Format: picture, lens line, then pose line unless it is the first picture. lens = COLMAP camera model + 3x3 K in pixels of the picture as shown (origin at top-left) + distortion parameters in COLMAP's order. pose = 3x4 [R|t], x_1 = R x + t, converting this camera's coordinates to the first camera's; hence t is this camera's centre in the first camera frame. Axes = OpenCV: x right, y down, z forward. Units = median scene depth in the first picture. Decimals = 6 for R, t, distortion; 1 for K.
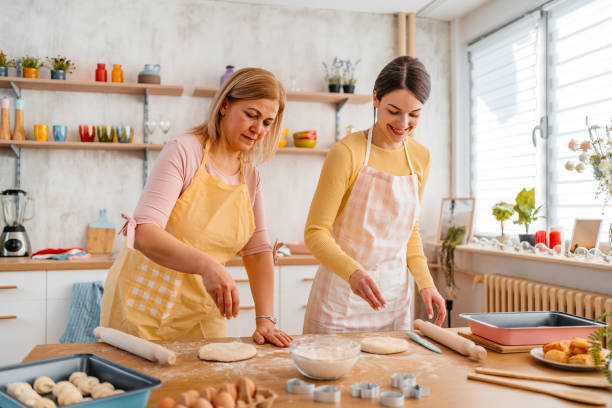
lens RADIAL K [[617.7, 0, 308.5], [0, 617.7, 202.7], [0, 0, 1]] dist [-0.028072, 0.121705]
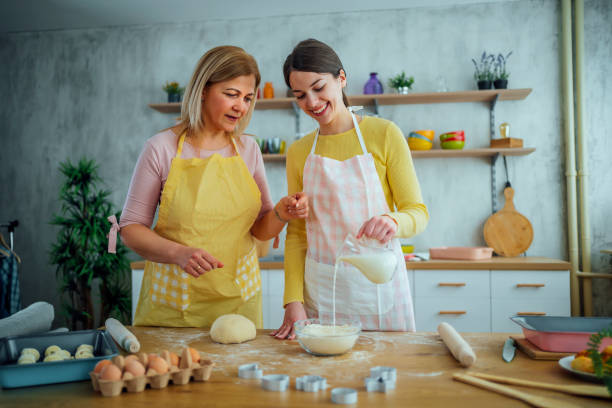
lens RADIAL K [[612.7, 0, 305.2], [0, 612.7, 206.7], [0, 0, 1]] dist [-0.053875, 0.195908]
pose [[0.923666, -0.024029, -0.382444, 0.160003], [0.014810, 0.999525, -0.027033, 0.025167], [0.382912, 0.019306, 0.923583, 0.037776]]
